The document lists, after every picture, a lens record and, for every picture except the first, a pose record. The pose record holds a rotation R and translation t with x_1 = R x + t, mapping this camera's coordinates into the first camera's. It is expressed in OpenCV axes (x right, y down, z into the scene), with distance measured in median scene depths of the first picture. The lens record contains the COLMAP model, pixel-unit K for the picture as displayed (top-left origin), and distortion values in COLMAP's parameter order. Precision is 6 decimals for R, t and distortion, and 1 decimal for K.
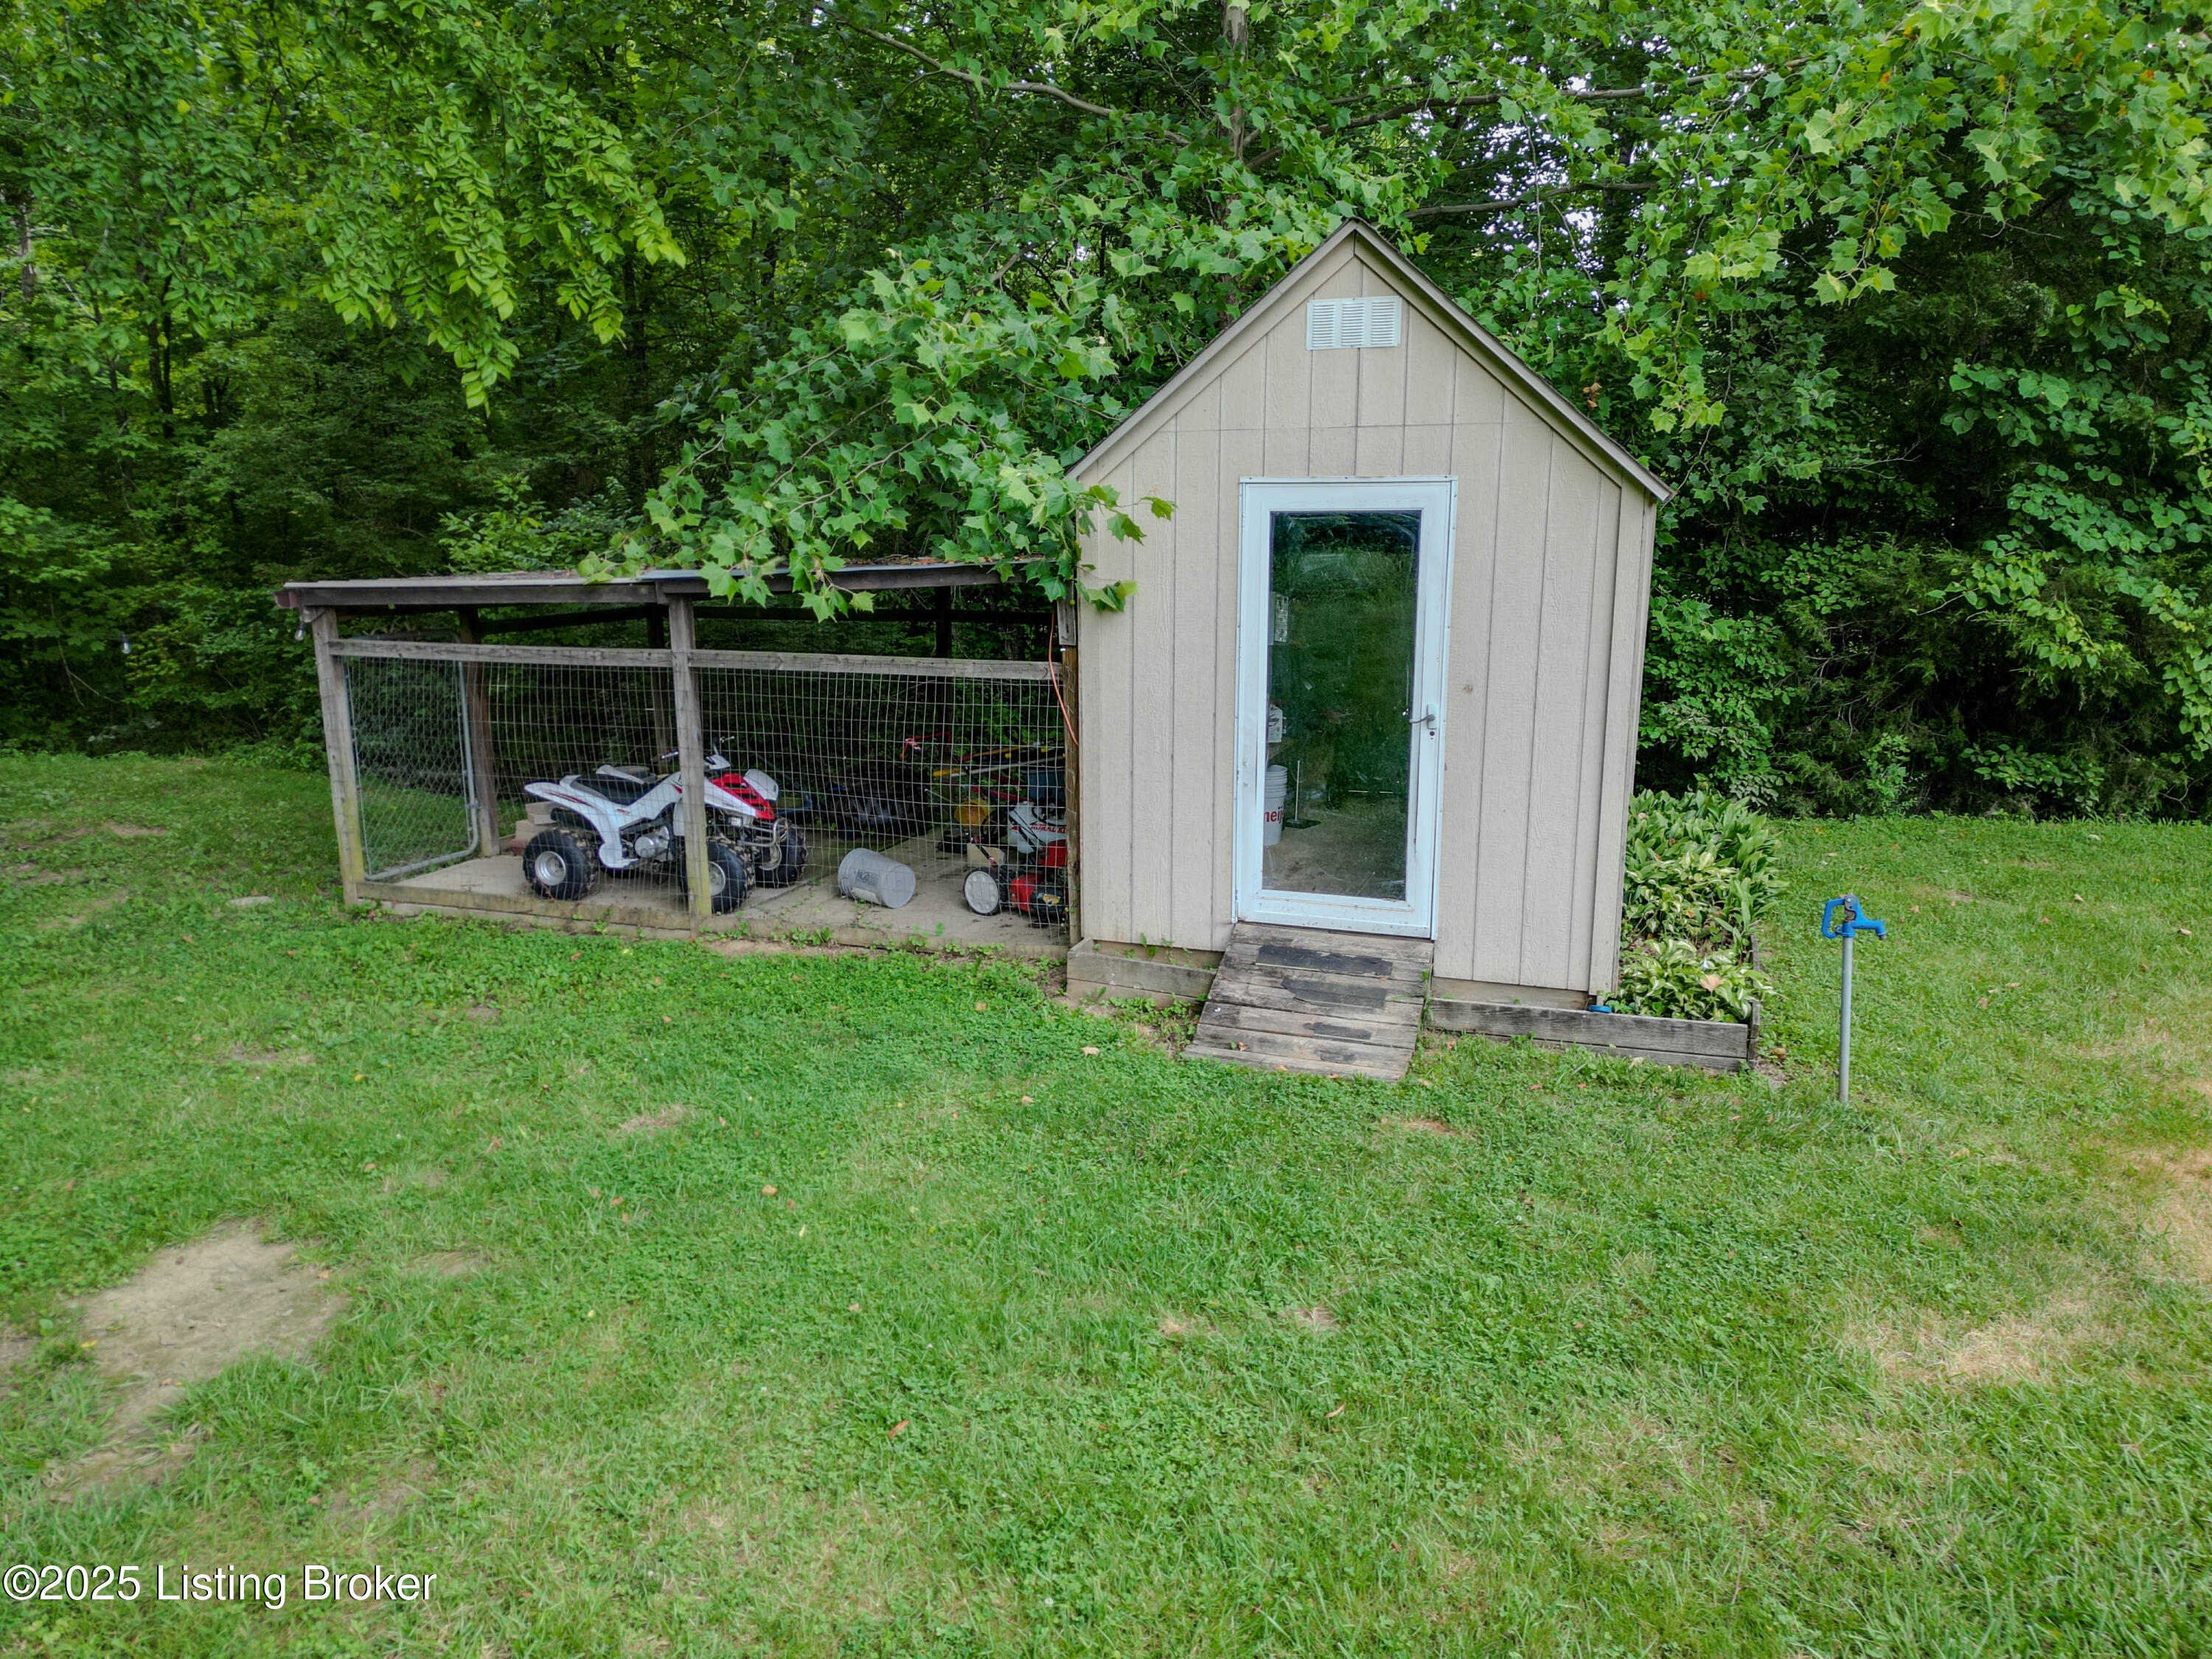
lens RADIAL K [[1519.9, 0, 1100.8], [0, 1519.9, 844.2], [0, 0, 1]] dist [0.071887, -0.102174]
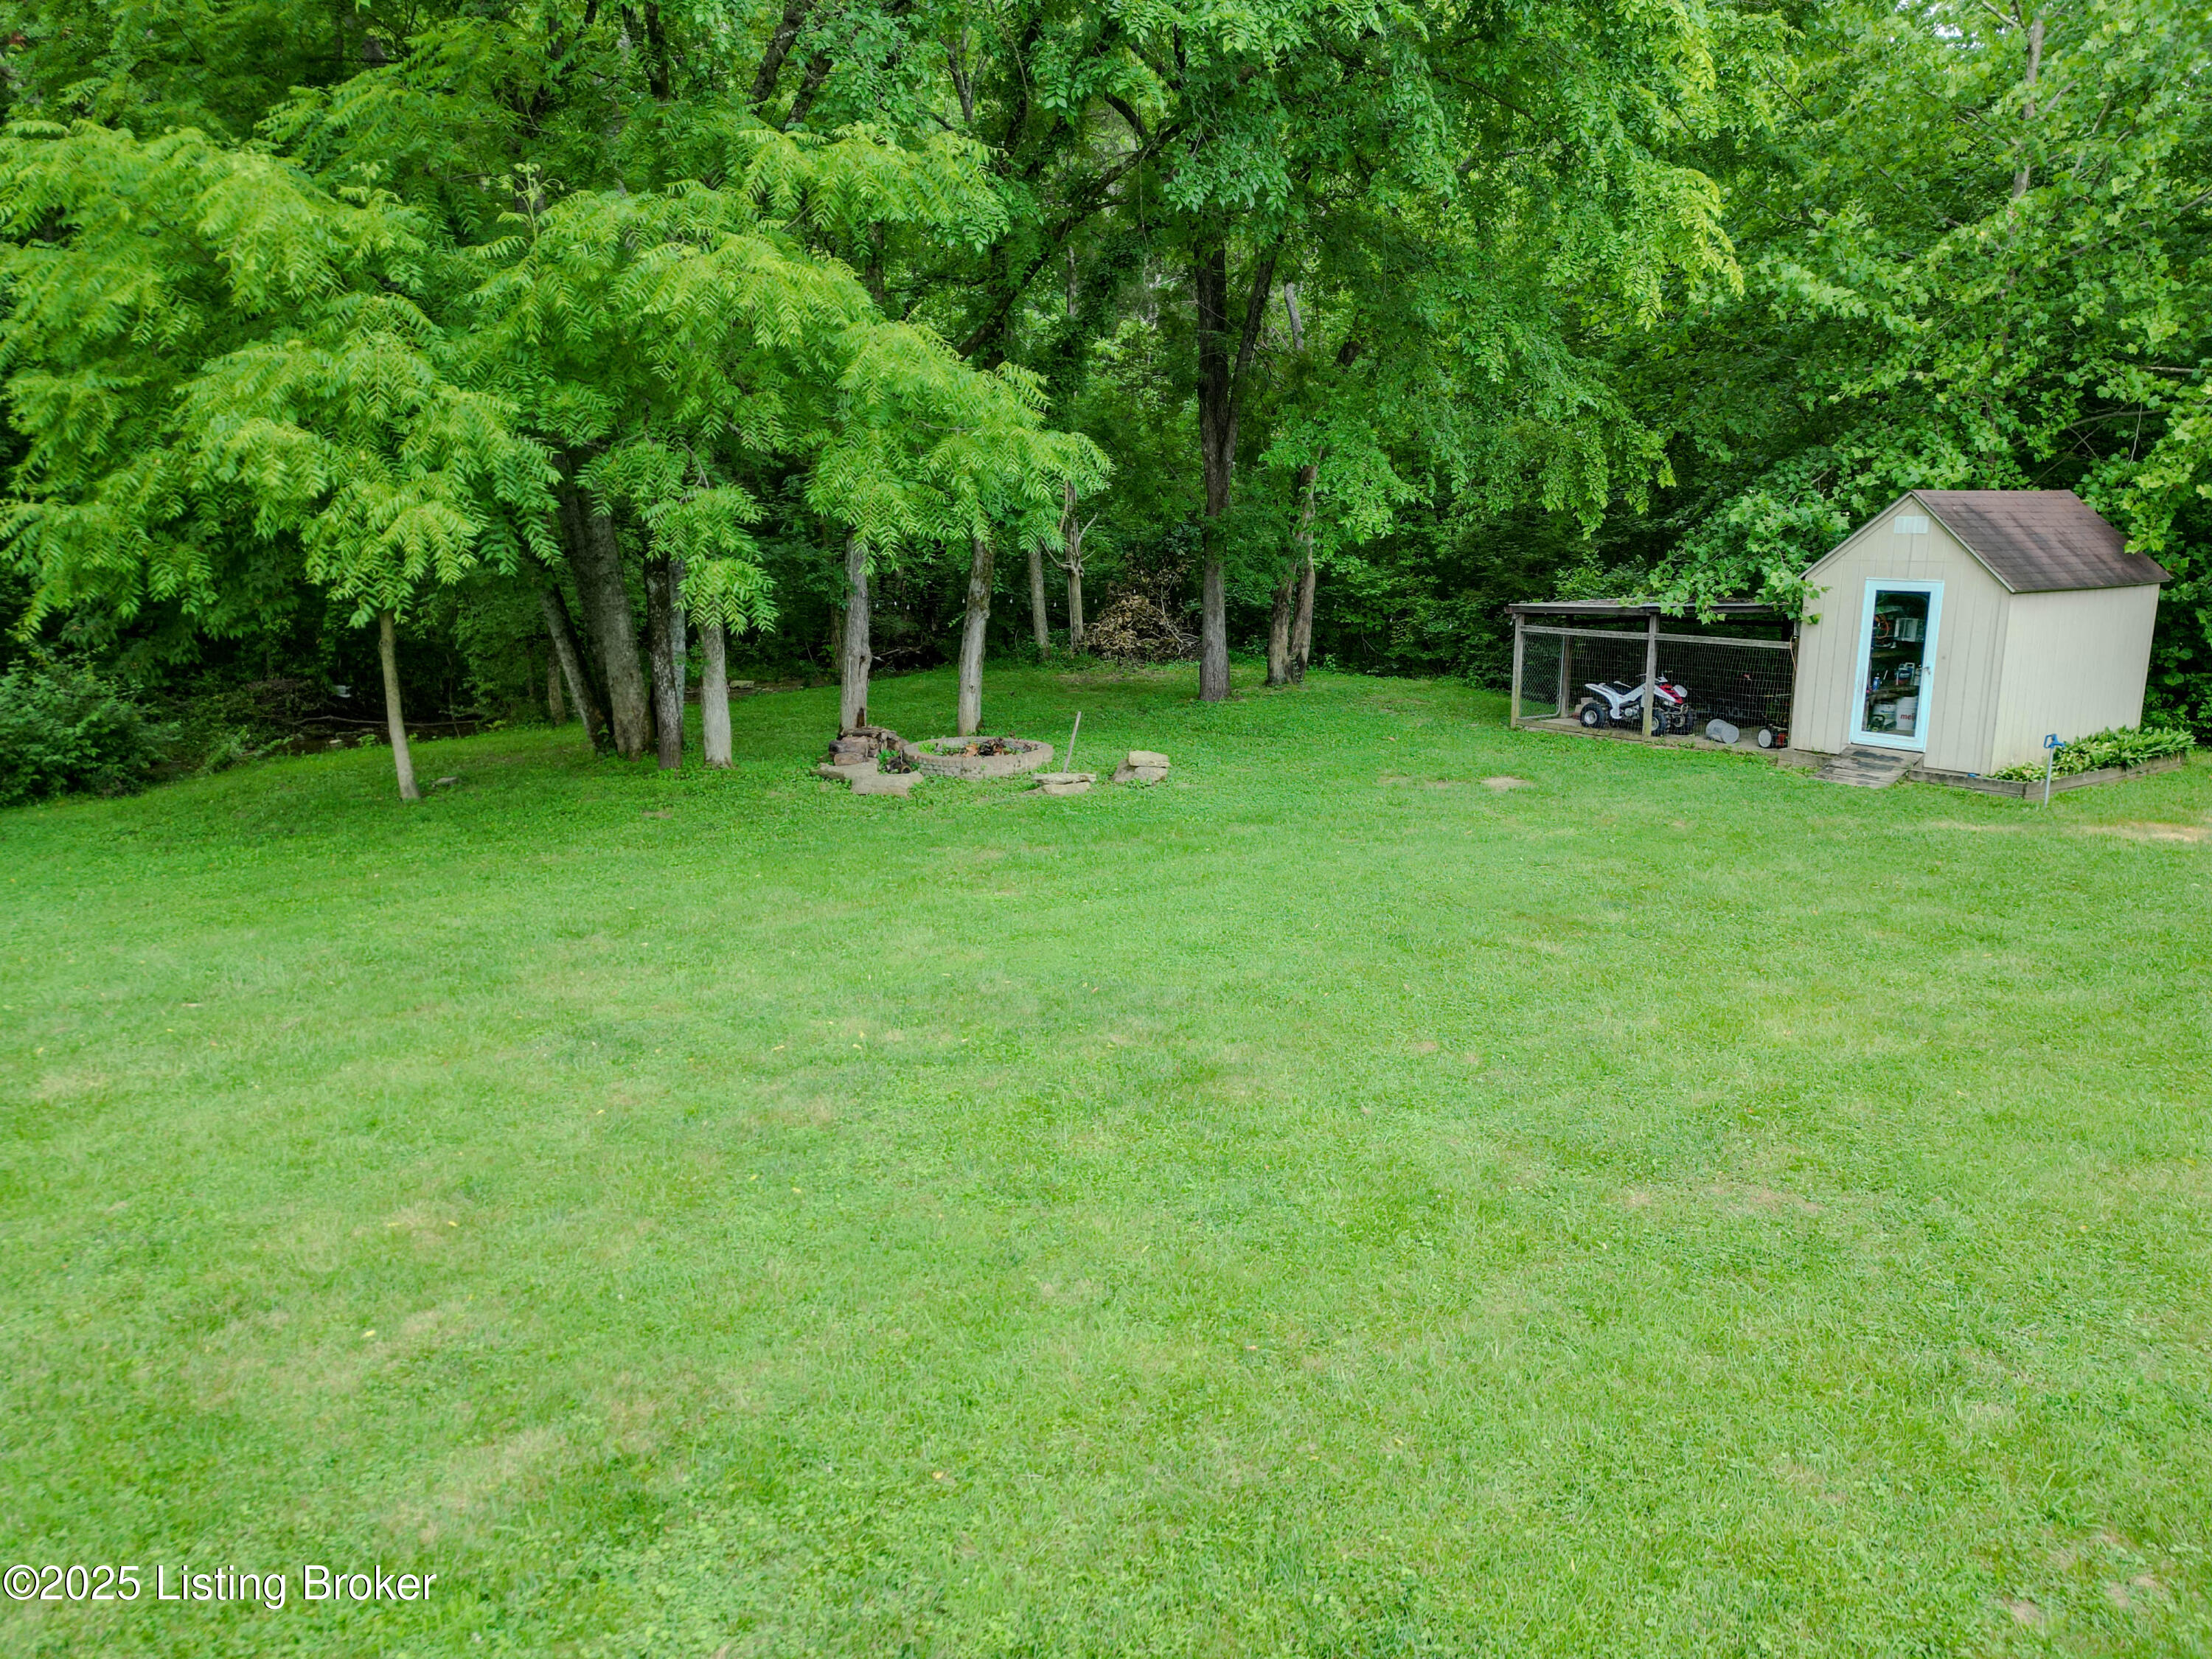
lens RADIAL K [[1519.9, 0, 1100.8], [0, 1519.9, 844.2], [0, 0, 1]] dist [0.071887, -0.102174]
pose [[0.801110, 0.122141, -0.585922, 0.531200], [-0.122668, 0.991681, 0.039007, 0.235191], [0.585812, 0.040625, 0.809428, -1.605760]]
